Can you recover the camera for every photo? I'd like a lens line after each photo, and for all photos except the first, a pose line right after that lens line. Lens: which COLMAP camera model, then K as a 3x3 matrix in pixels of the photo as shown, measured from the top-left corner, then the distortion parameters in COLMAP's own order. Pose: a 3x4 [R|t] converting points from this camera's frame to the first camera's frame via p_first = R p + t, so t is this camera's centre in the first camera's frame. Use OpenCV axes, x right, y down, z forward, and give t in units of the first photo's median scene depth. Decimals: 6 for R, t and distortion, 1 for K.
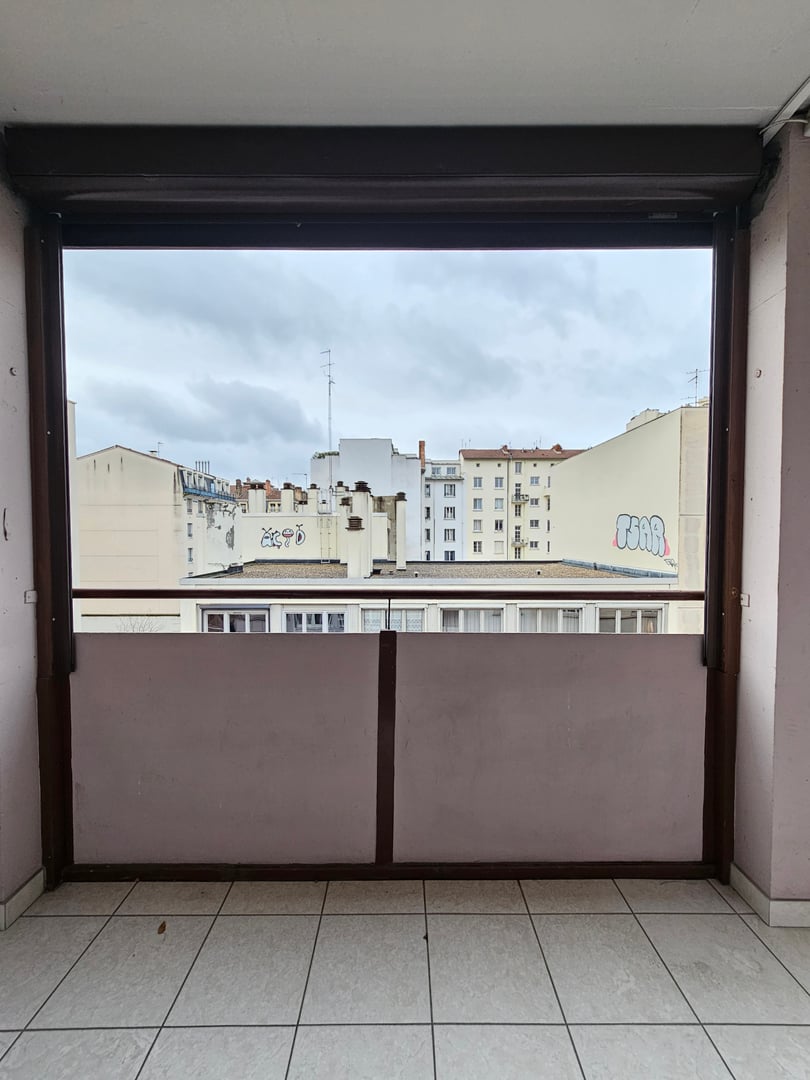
lens RADIAL K [[451.9, 0, 405.6], [0, 451.9, 554.7], [0, 0, 1]] dist [-0.000544, 0.000230]
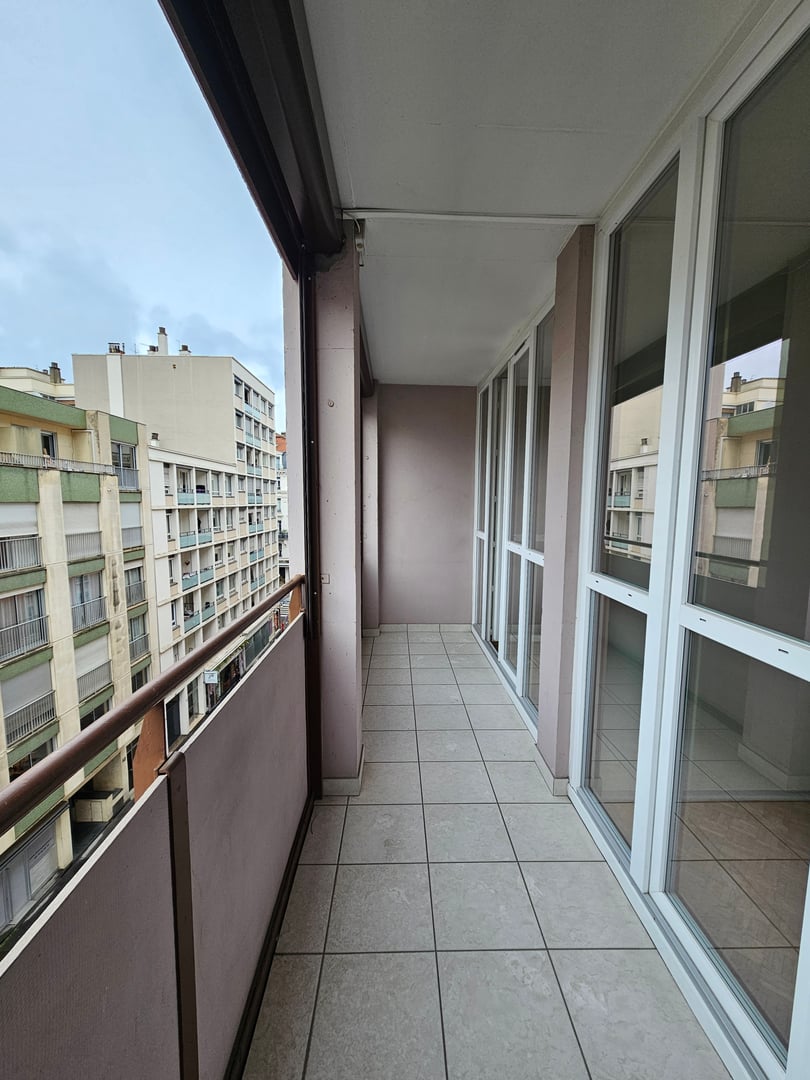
lens RADIAL K [[451.9, 0, 405.6], [0, 451.9, 554.7], [0, 0, 1]] dist [-0.000544, 0.000230]
pose [[-0.016858, -0.111907, 0.993576, -0.578076], [0.029365, 0.993233, 0.112367, -0.116243], [-0.999427, 0.031070, -0.013458, 0.857265]]
